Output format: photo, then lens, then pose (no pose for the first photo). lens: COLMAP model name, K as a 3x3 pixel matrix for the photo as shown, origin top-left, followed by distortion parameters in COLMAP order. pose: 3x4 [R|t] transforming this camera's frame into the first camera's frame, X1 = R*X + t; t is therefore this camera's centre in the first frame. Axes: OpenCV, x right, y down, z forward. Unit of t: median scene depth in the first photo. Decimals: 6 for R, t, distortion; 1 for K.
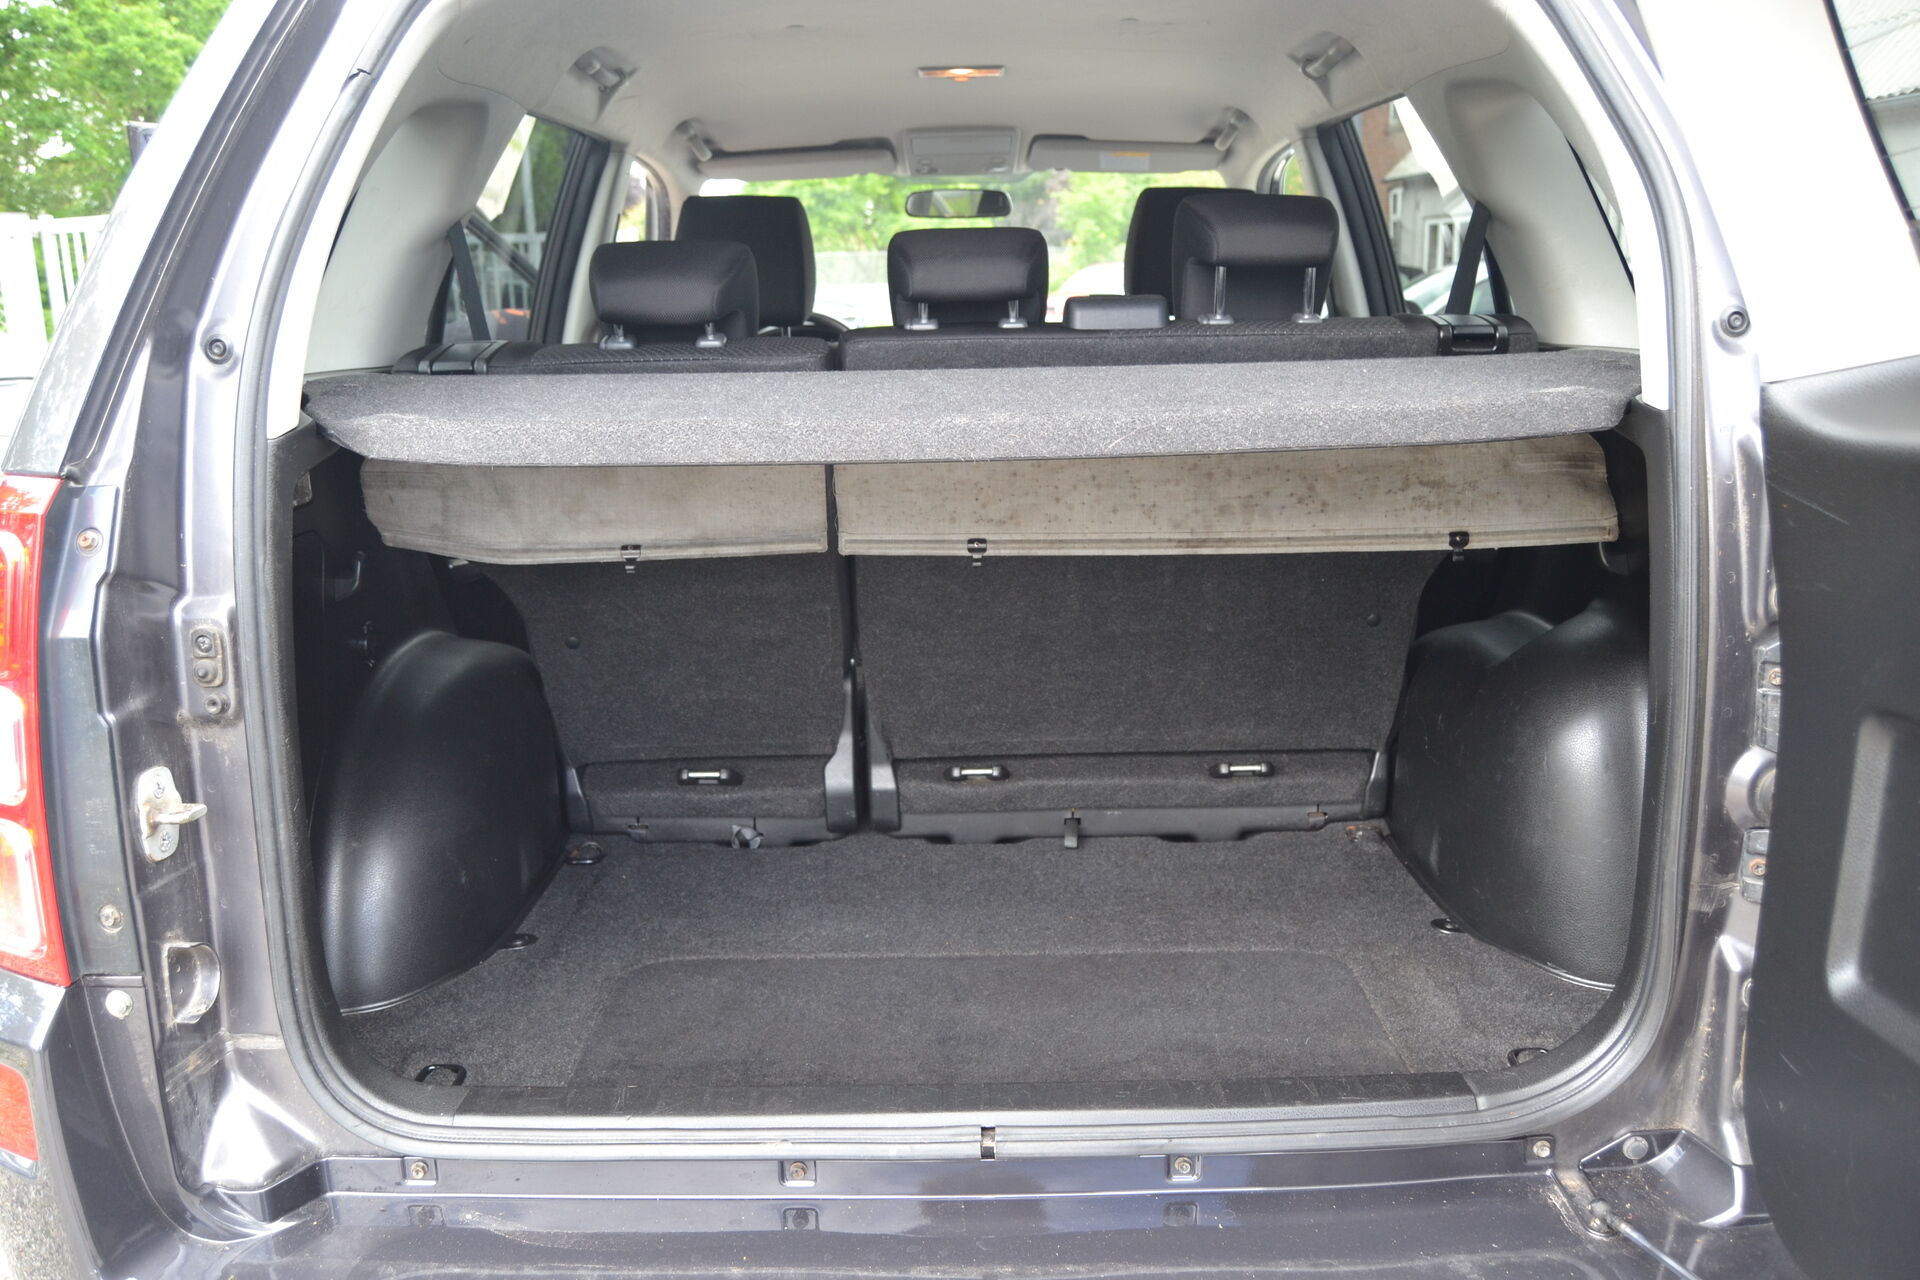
lens RADIAL K [[1534.1, 0, 950.4], [0, 1534.1, 665.8], [0, 0, 1]] dist [-0.096766, 0.033598]
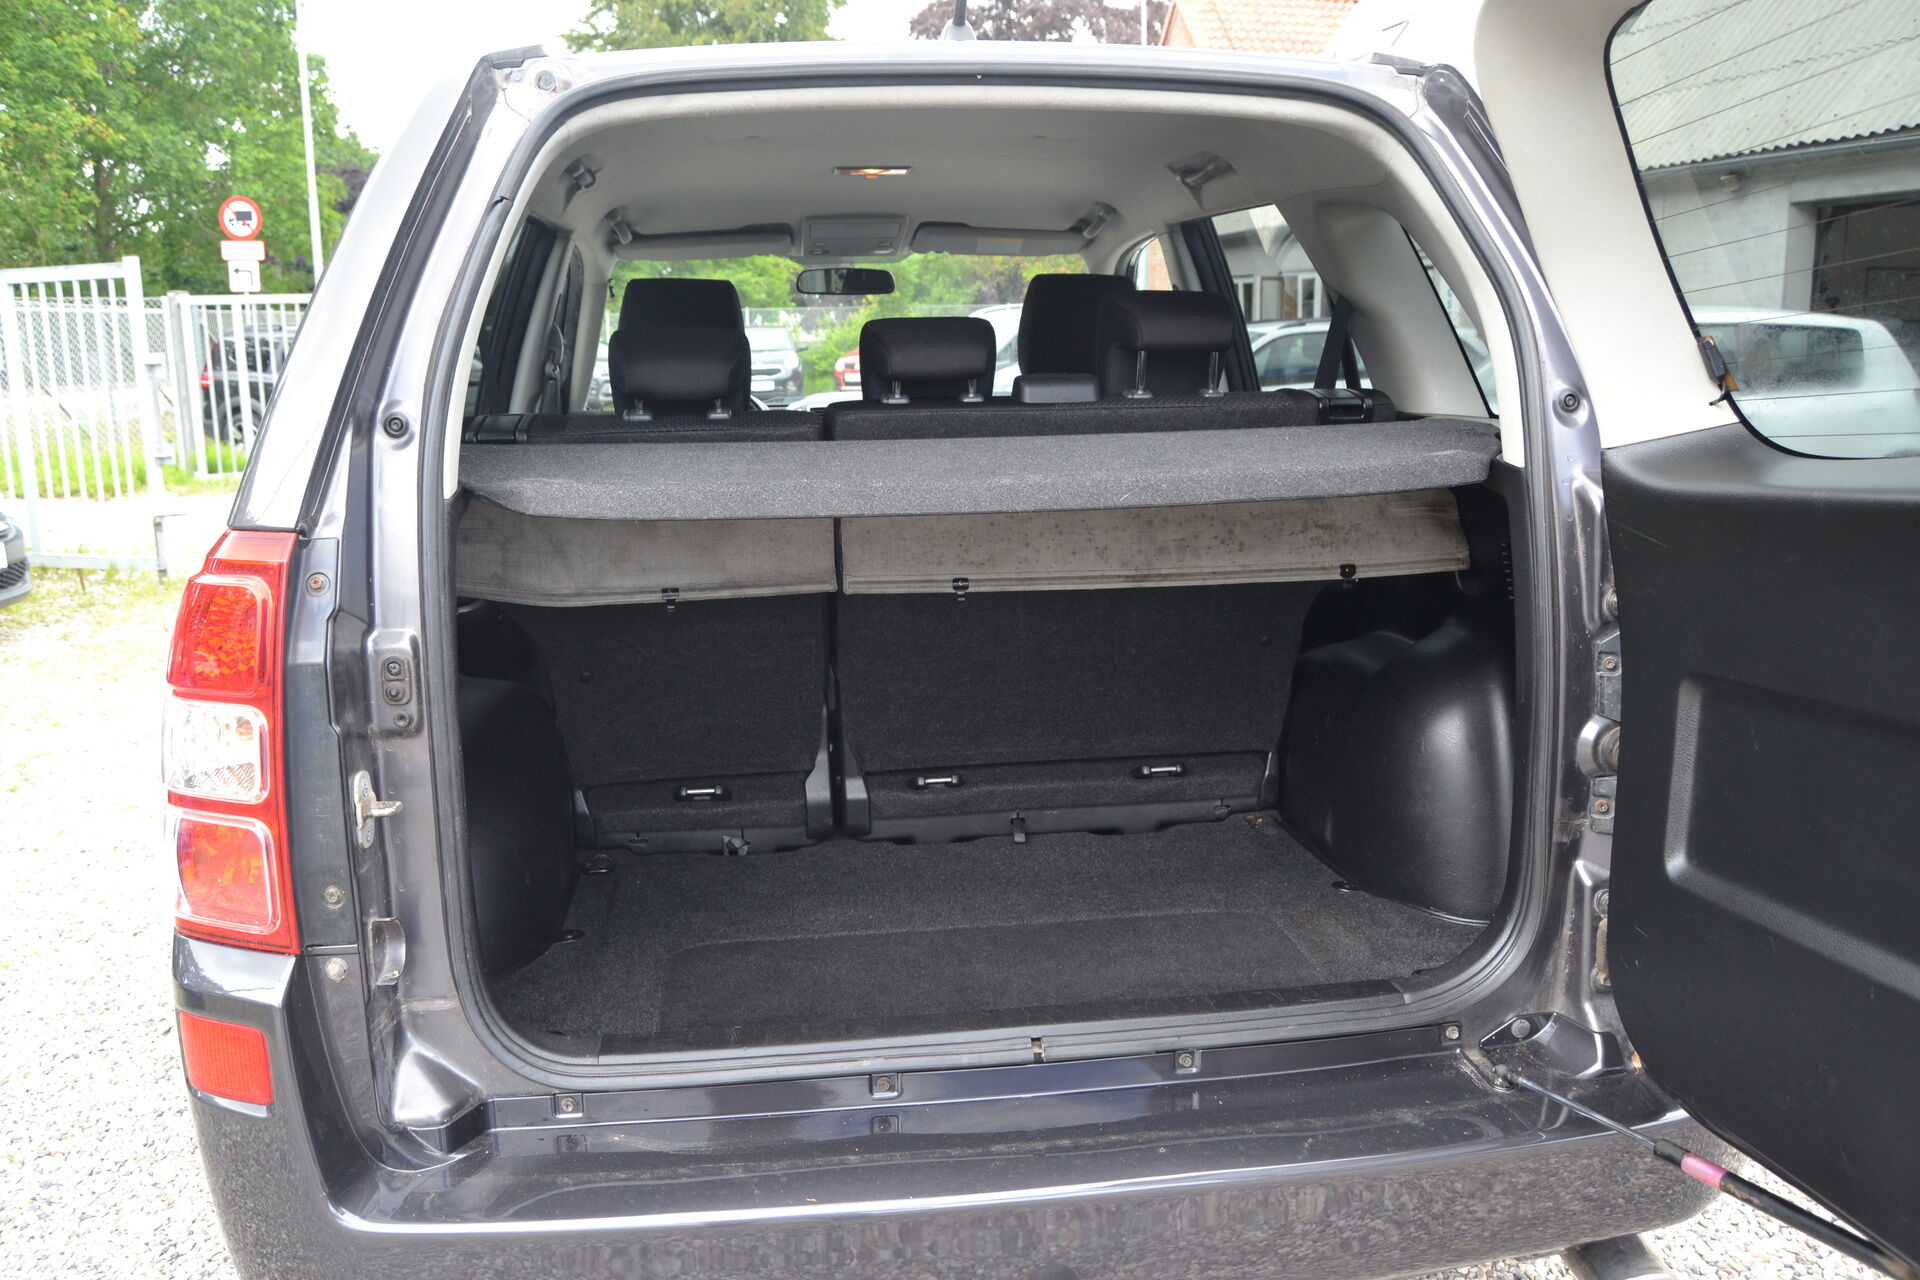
lens RADIAL K [[1534.1, 0, 950.8], [0, 1534.1, 669.6], [0, 0, 1]] dist [-0.096766, 0.033598]
pose [[0.990819, -0.025782, 0.132711, -0.156570], [0.030256, 0.999036, -0.031808, 0.027941], [-0.131763, 0.035531, 0.990644, -0.195432]]
